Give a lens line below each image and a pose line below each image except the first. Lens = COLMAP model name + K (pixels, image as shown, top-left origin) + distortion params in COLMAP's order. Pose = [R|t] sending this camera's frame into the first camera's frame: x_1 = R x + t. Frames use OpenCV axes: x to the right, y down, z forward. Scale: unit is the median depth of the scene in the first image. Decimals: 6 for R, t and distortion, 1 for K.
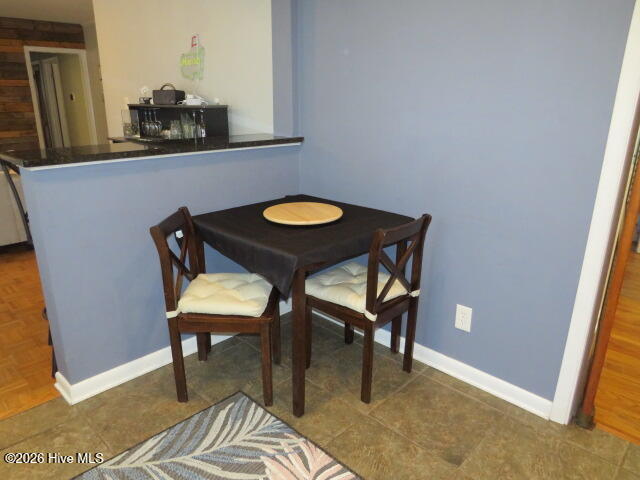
lens RADIAL K [[447.0, 0, 313.0], [0, 447.0, 240.5], [0, 0, 1]] dist [0.004172, -0.026128]
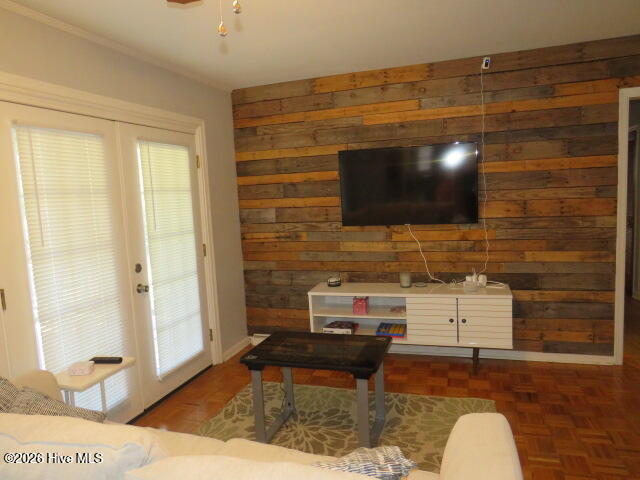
lens RADIAL K [[452.3, 0, 317.7], [0, 452.3, 234.7], [0, 0, 1]] dist [-0.033309, 0.036562]
pose [[0.453853, 0.064471, -0.888741, -0.599073], [-0.220139, 0.974576, -0.041720, -0.314253], [0.863456, 0.214582, 0.456507, 0.881317]]
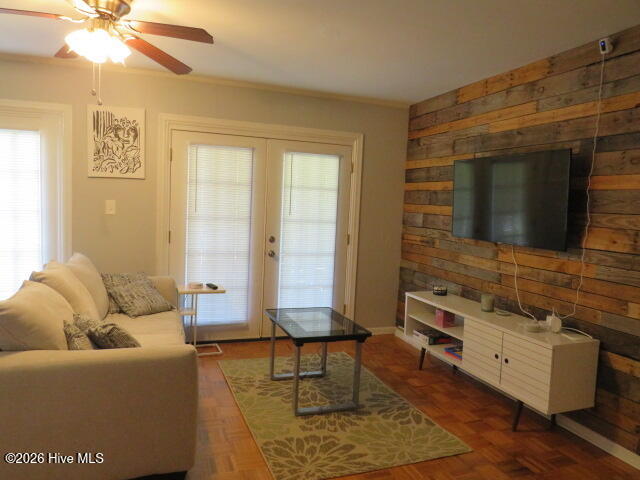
lens RADIAL K [[452.3, 0, 317.7], [0, 452.3, 234.7], [0, 0, 1]] dist [-0.033309, 0.036562]
pose [[-0.412551, 0.047709, -0.909684, -0.438313], [-0.315014, 0.929544, 0.191612, -0.497513], [0.854733, 0.365613, -0.368455, 1.532431]]
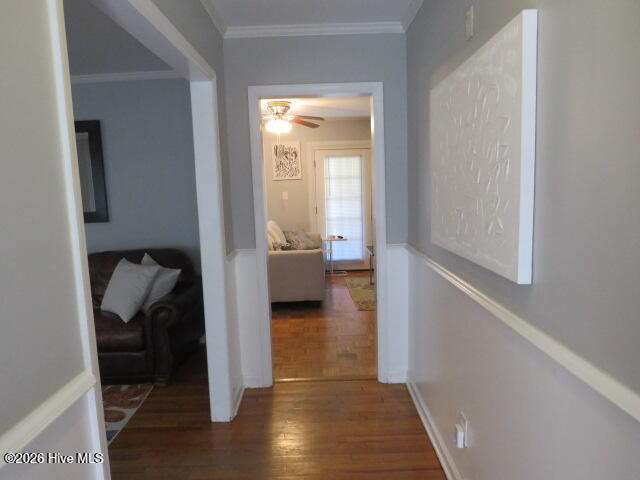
lens RADIAL K [[447.0, 0, 313.0], [0, 447.0, 240.5], [0, 0, 1]] dist [0.004172, -0.026128]
pose [[-0.705468, 0.106791, -0.700650, 0.109946], [-0.181792, 0.928244, 0.324522, -0.679336], [0.685031, 0.356313, -0.635432, 2.105374]]
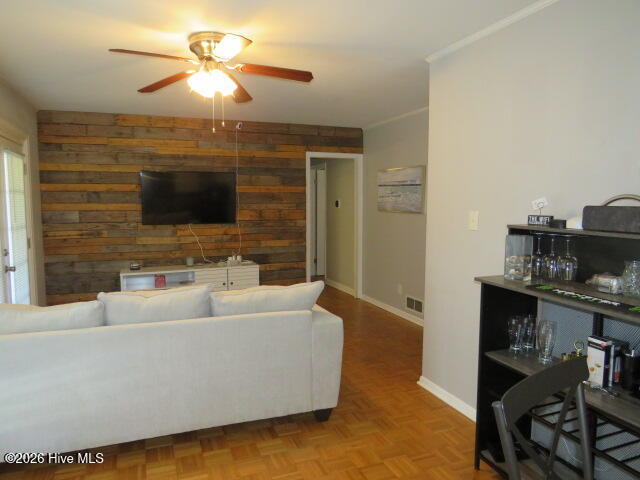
lens RADIAL K [[452.3, 0, 317.7], [0, 452.3, 234.7], [0, 0, 1]] dist [-0.033309, 0.036562]
pose [[0.912988, 0.029421, -0.406924, -0.411107], [-0.120911, 0.972101, -0.200996, -0.137100], [0.389658, 0.232708, 0.891074, 0.345798]]
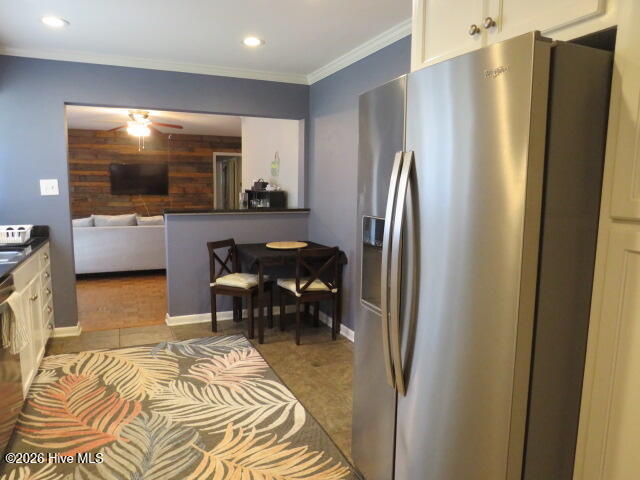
lens RADIAL K [[456.7, 0, 318.3], [0, 456.7, 235.7], [0, 0, 1]] dist [-0.021862, 0.001533]
pose [[0.928377, 0.047932, -0.368536, 0.496527], [-0.119757, 0.977336, -0.174566, 0.136124], [0.351816, 0.206197, 0.913076, -0.449110]]
